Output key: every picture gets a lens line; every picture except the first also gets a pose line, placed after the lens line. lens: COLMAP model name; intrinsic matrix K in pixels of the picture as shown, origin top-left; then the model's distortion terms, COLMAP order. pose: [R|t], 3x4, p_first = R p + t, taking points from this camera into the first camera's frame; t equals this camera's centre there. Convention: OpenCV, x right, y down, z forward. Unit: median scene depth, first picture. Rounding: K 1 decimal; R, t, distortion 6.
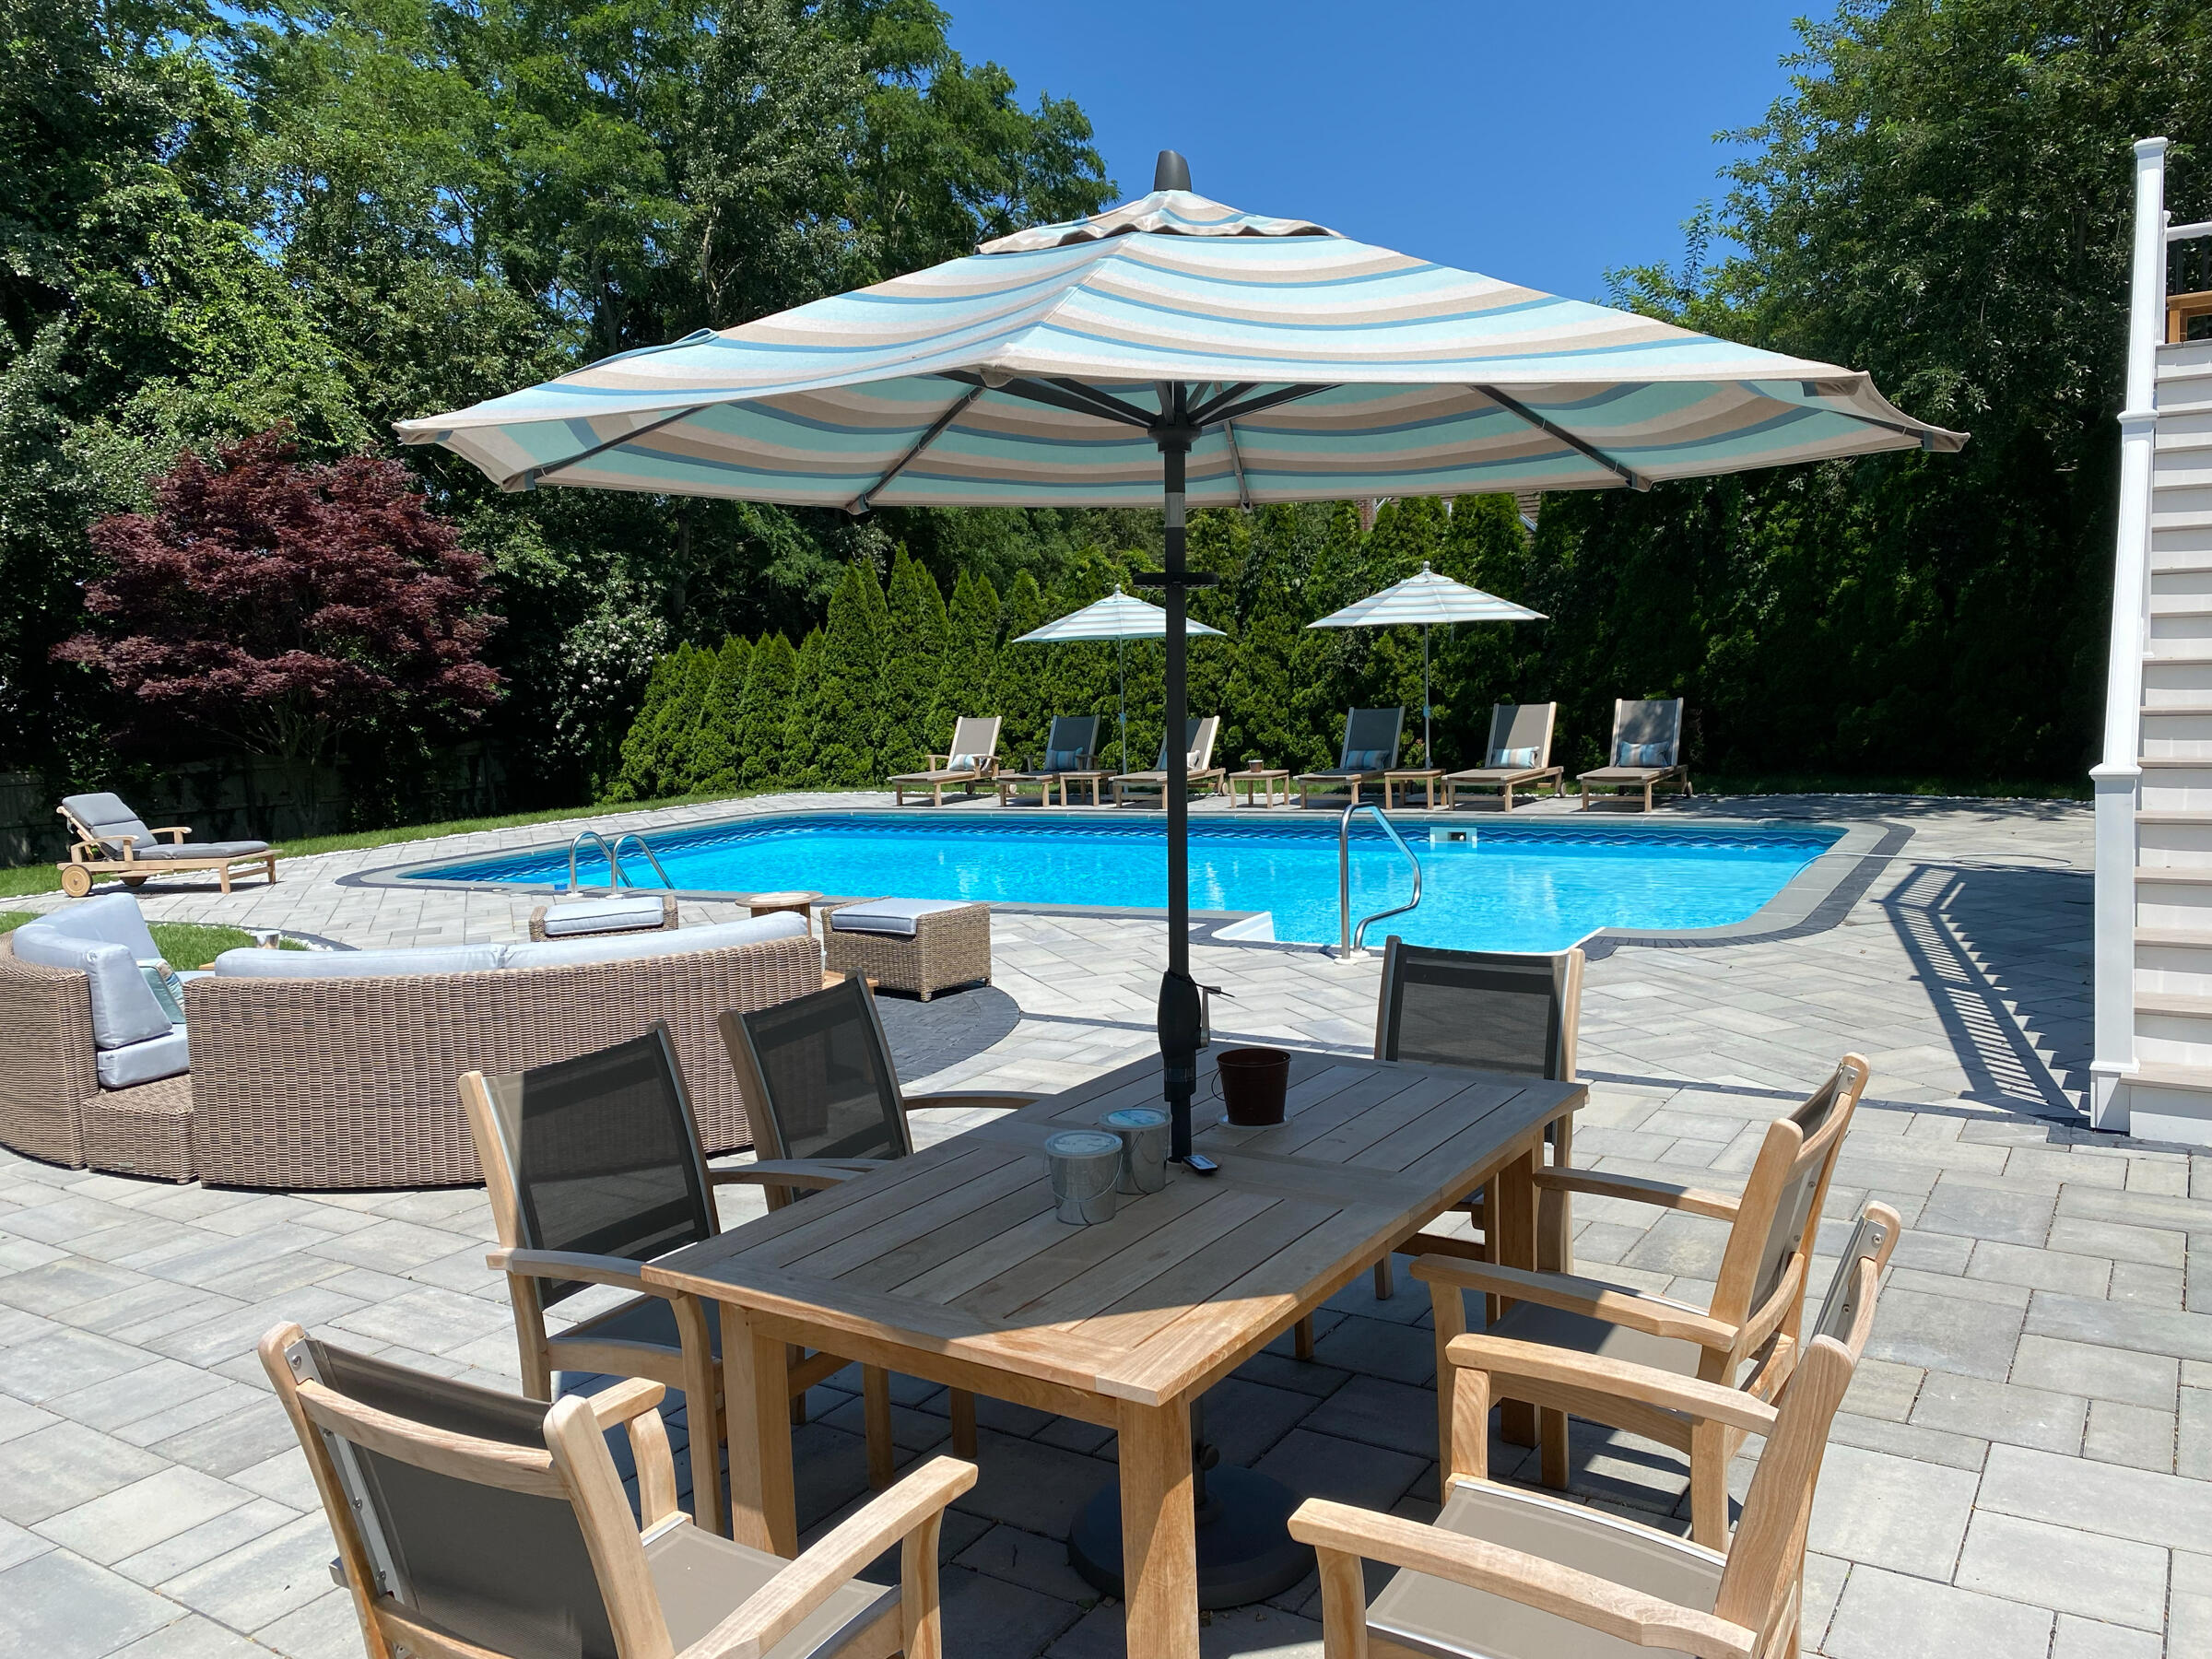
lens RADIAL K [[1706.7, 0, 1105.4], [0, 1706.7, 839.9], [0, 0, 1]] dist [0.053881, -0.032541]
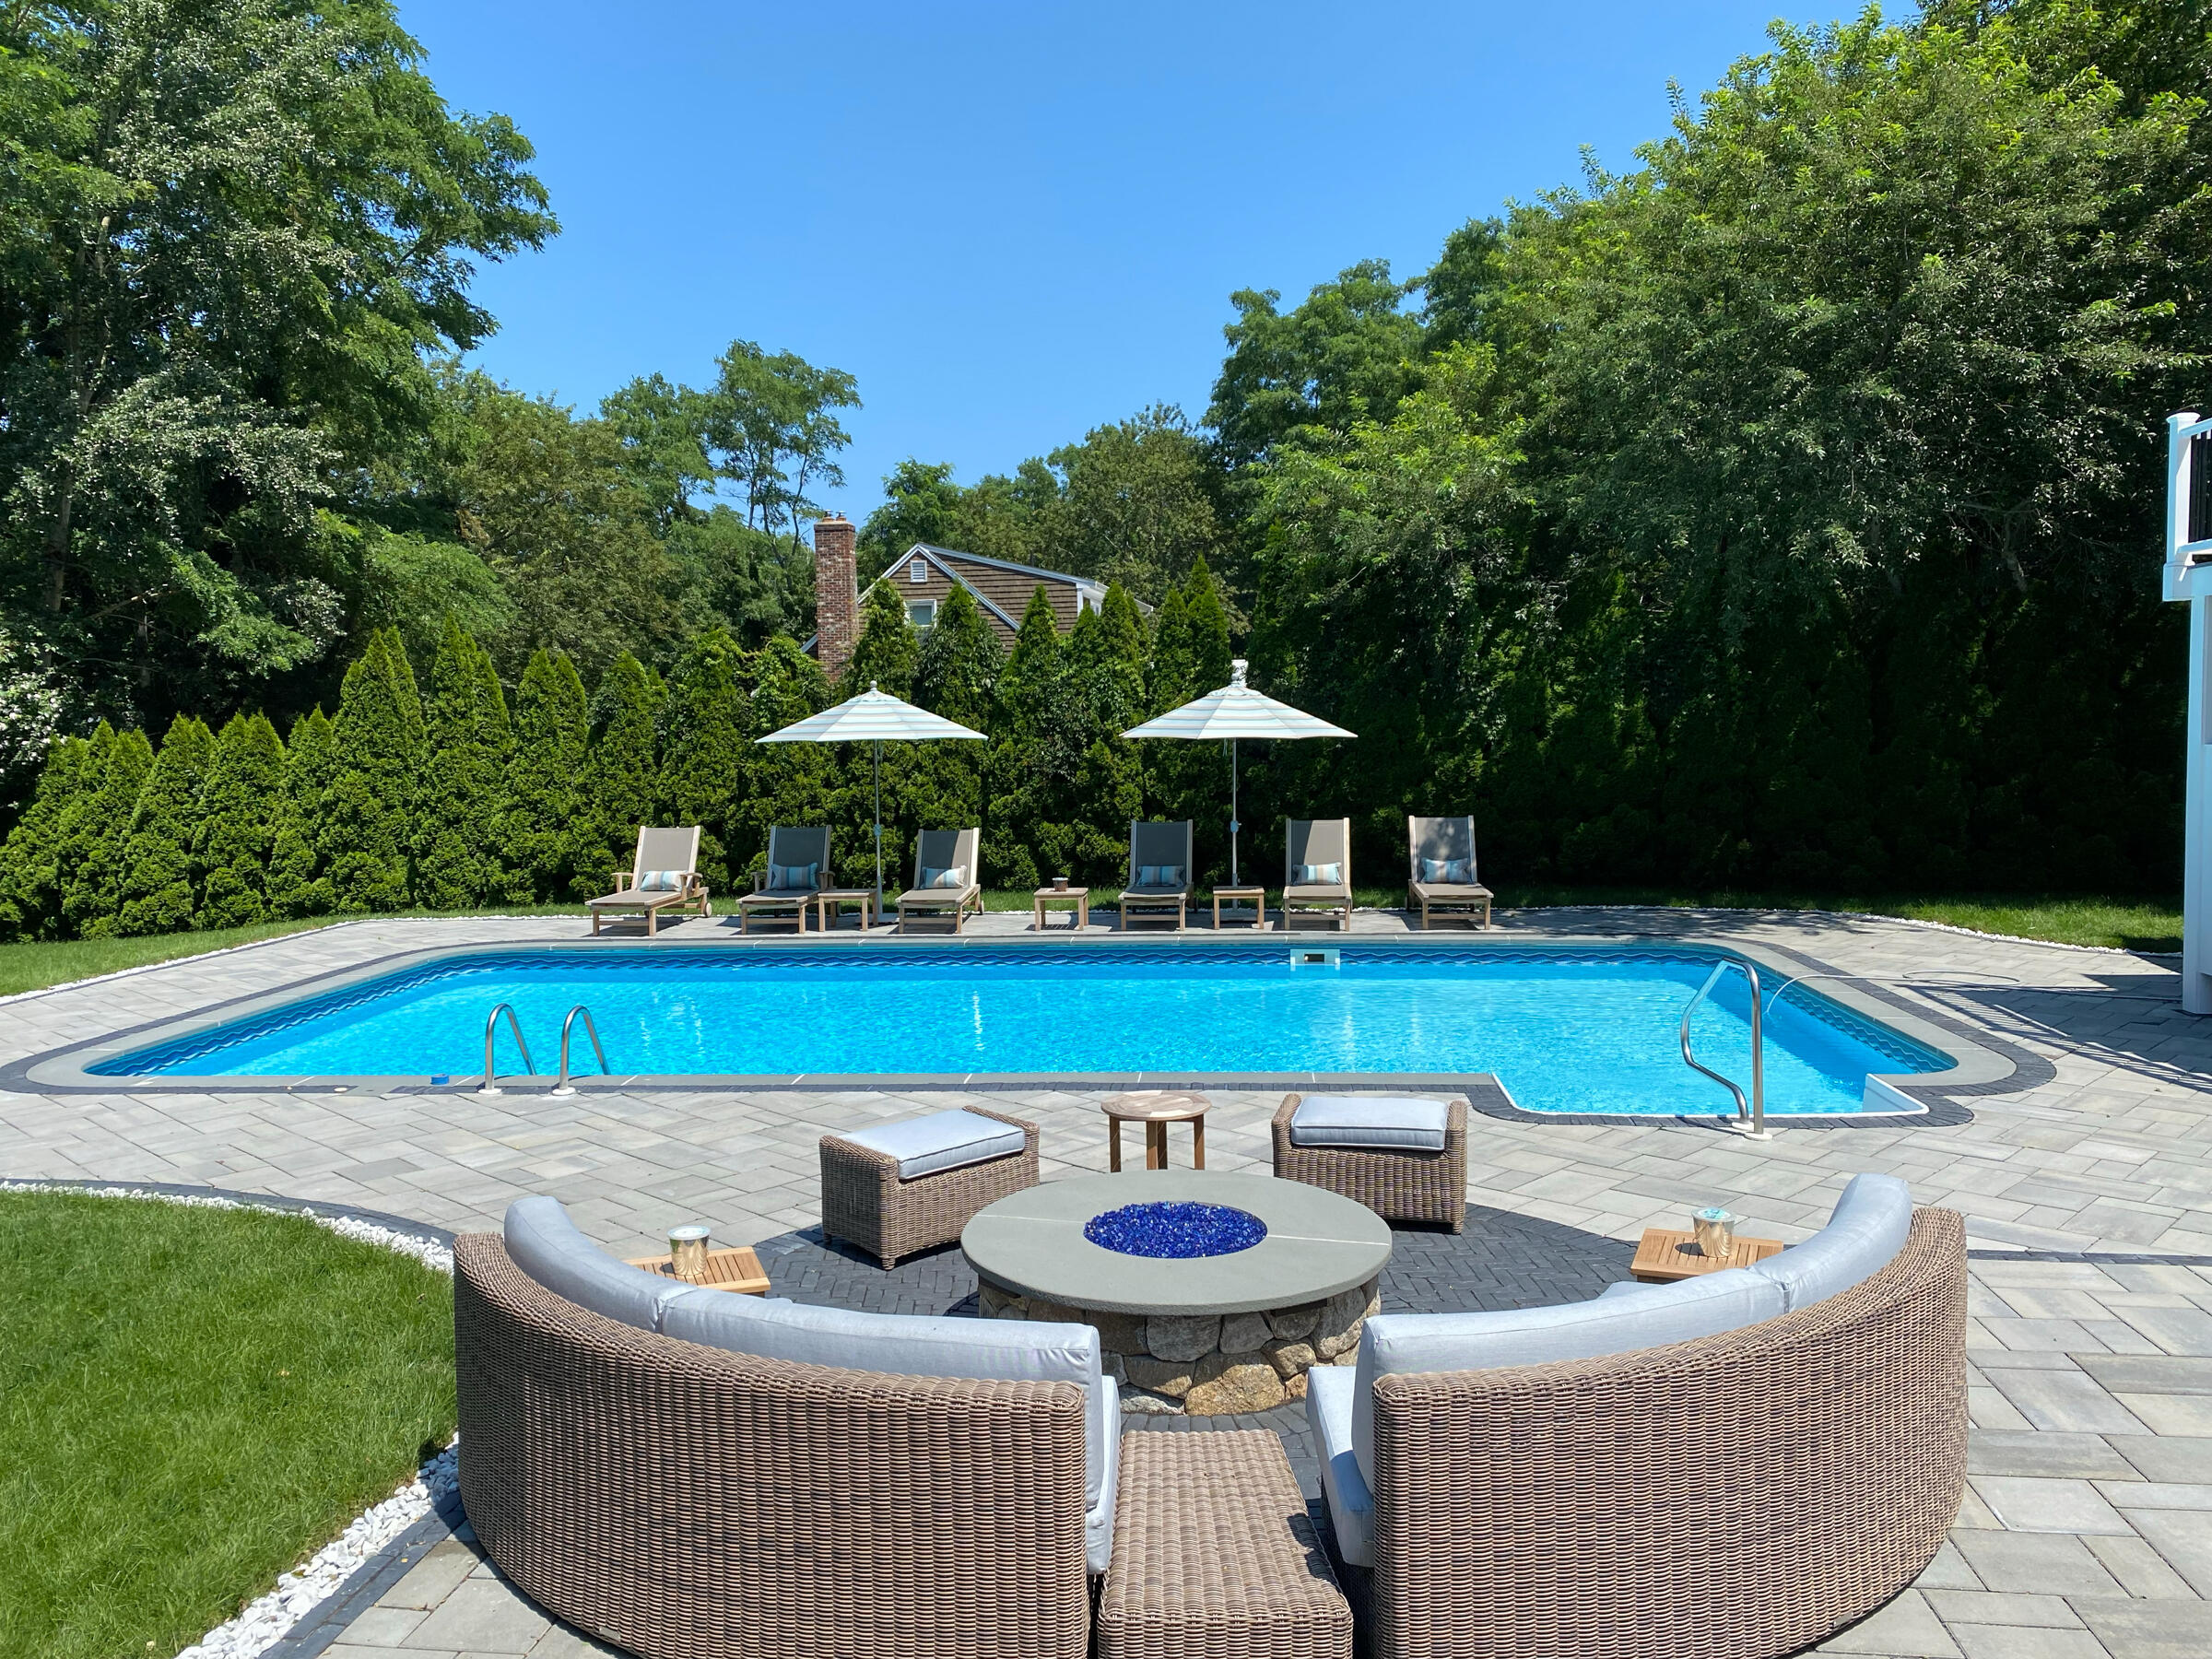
lens RADIAL K [[1706.7, 0, 1113.2], [0, 1706.7, 817.6], [0, 0, 1]] dist [0.053881, -0.032541]
pose [[0.902552, 0.000535, 0.430581, -0.229101], [0.025080, 0.998236, -0.053810, -0.023599], [-0.429851, 0.059366, 0.900946, 0.123780]]
